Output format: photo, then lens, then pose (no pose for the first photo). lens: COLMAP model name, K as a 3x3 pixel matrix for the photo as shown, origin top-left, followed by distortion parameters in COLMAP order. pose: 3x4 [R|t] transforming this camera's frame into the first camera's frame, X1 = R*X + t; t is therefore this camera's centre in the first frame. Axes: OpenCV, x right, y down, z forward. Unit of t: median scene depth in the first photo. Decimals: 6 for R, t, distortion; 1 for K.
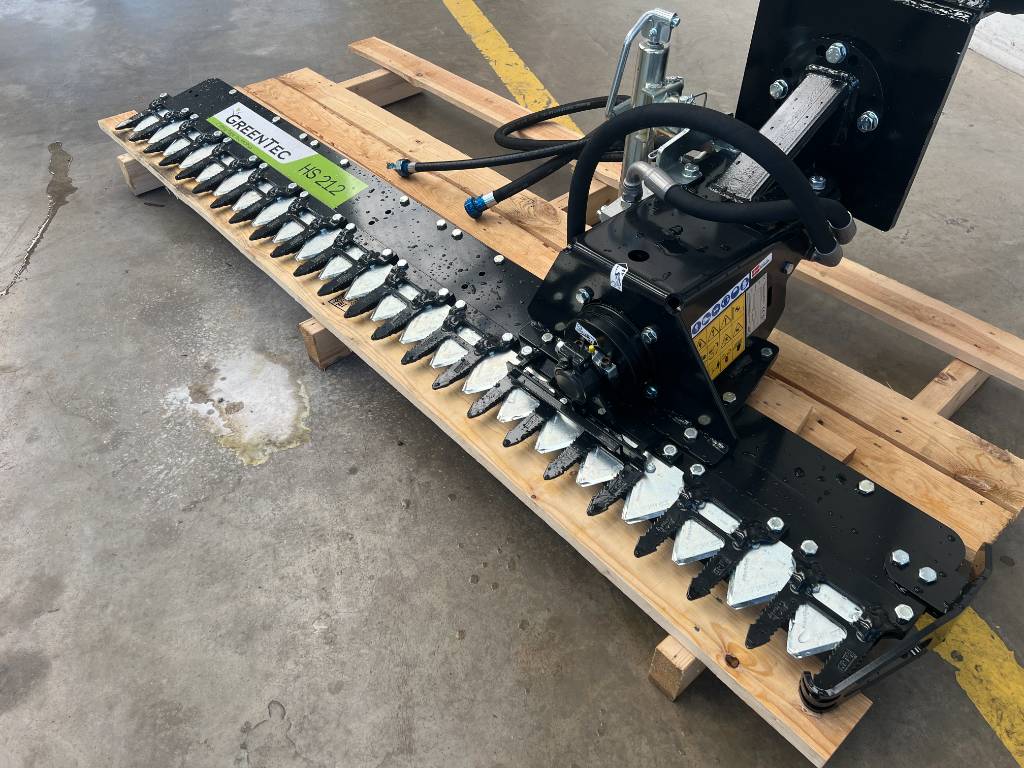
lens RADIAL K [[765.6, 0, 506.0], [0, 765.6, 378.1], [0, 0, 1]] dist [0.058250, -0.063800]
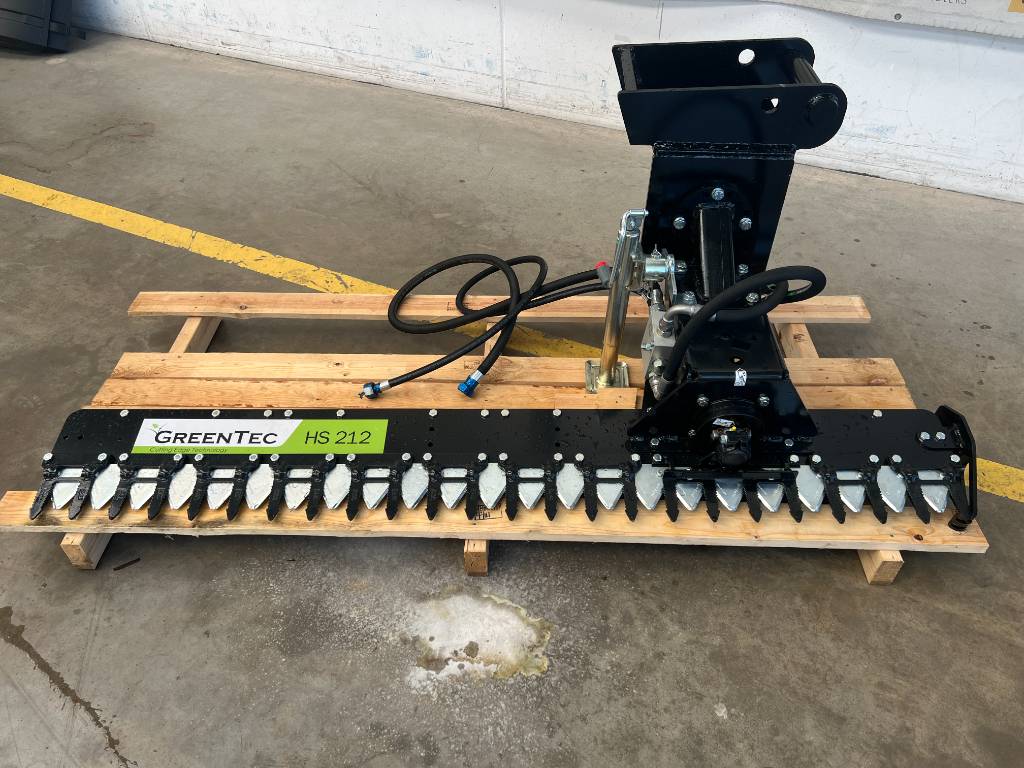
lens RADIAL K [[765.6, 0, 507.2], [0, 765.6, 380.9], [0, 0, 1]] dist [0.058250, -0.063800]
pose [[0.689203, -0.484053, 0.539158, -0.784569], [0.505085, 0.854475, 0.121496, -0.430947], [-0.519508, 0.188585, 0.833395, -0.022310]]
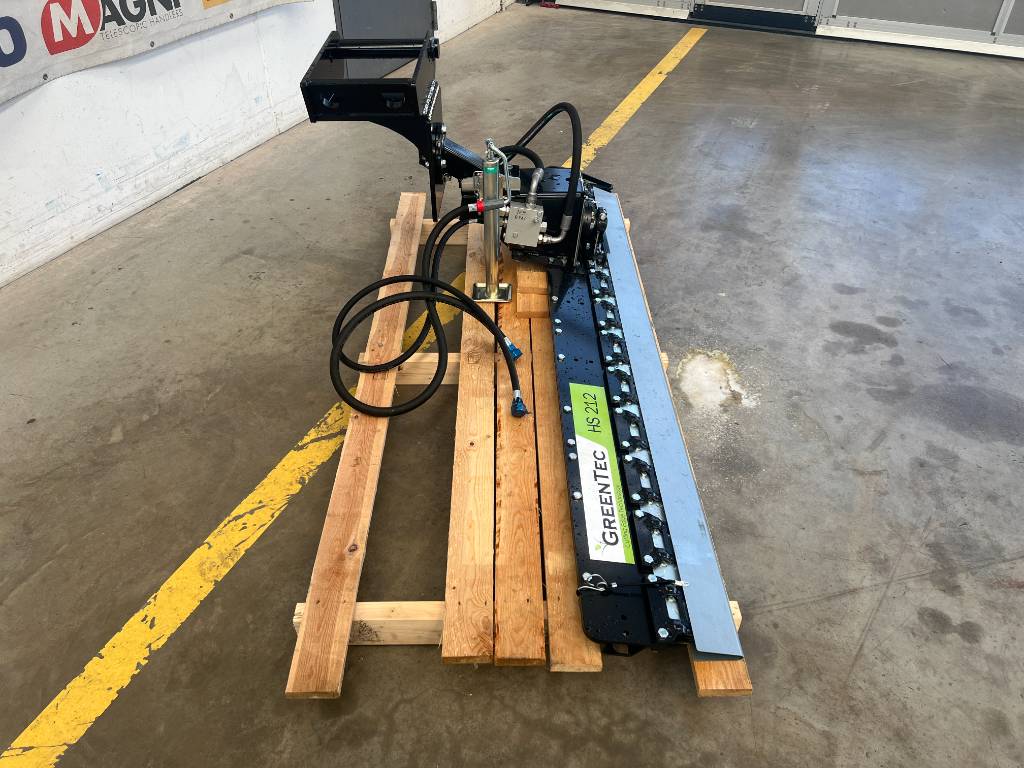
lens RADIAL K [[765.6, 0, 507.7], [0, 765.6, 383.2], [0, 0, 1]] dist [0.058250, -0.063800]
pose [[-0.751851, -0.403678, 0.521310, -0.939603], [0.462464, 0.240675, 0.853348, -1.697641], [-0.469944, 0.882678, 0.005735, 1.303525]]
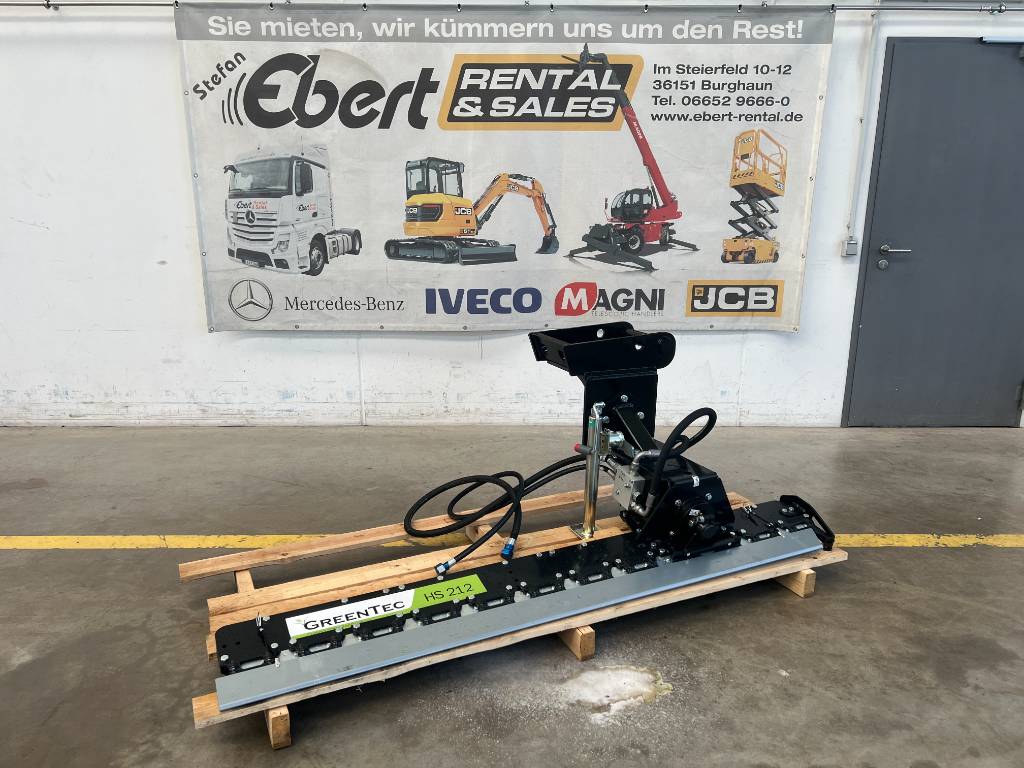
lens RADIAL K [[765.6, 0, 509.9], [0, 765.6, 386.7], [0, 0, 1]] dist [0.058250, -0.063800]
pose [[0.287332, -0.226084, 0.930766, -1.801630], [0.655680, 0.754798, -0.019071, -0.562467], [-0.698229, 0.615765, 0.365117, 0.253044]]
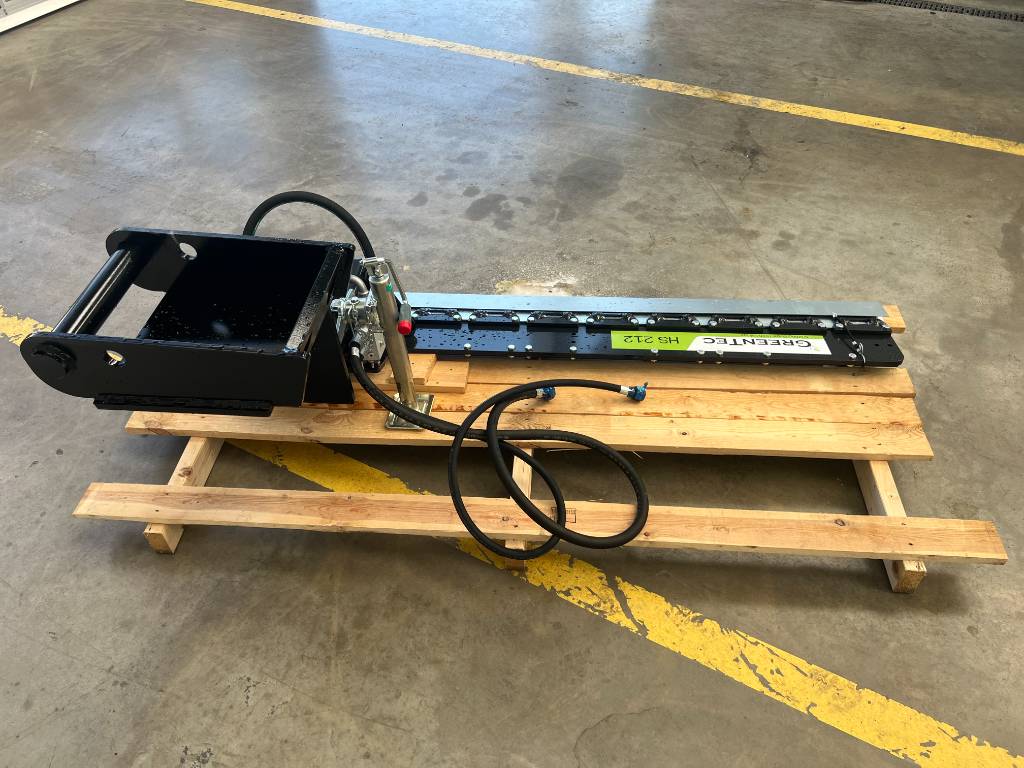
lens RADIAL K [[765.6, 0, 506.0], [0, 765.6, 384.5], [0, 0, 1]] dist [0.058250, -0.063800]
pose [[-0.723102, 0.514298, -0.461109, 0.717679], [-0.439680, 0.172147, 0.881502, -1.616783], [0.532733, 0.840157, 0.101646, 1.034010]]
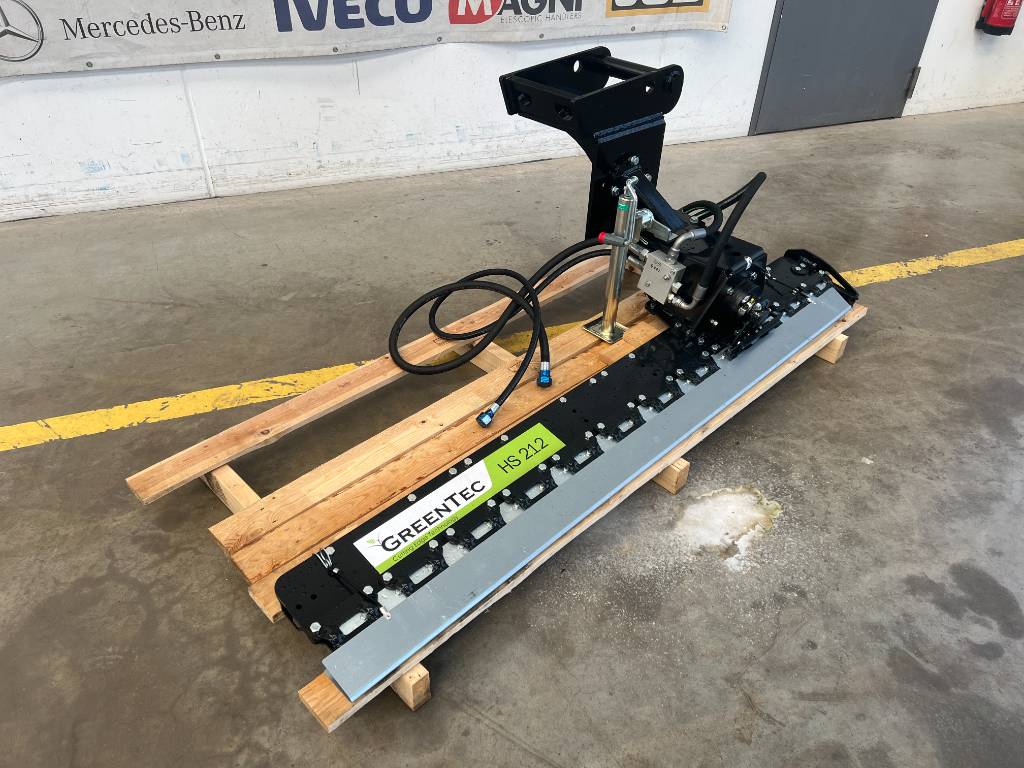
lens RADIAL K [[765.6, 0, 509.8], [0, 765.6, 385.0], [0, 0, 1]] dist [0.058250, -0.063800]
pose [[-0.044676, -0.596378, 0.801460, -1.380967], [0.675223, 0.573236, 0.464192, -1.093070], [-0.736260, 0.561902, 0.377078, 0.687003]]
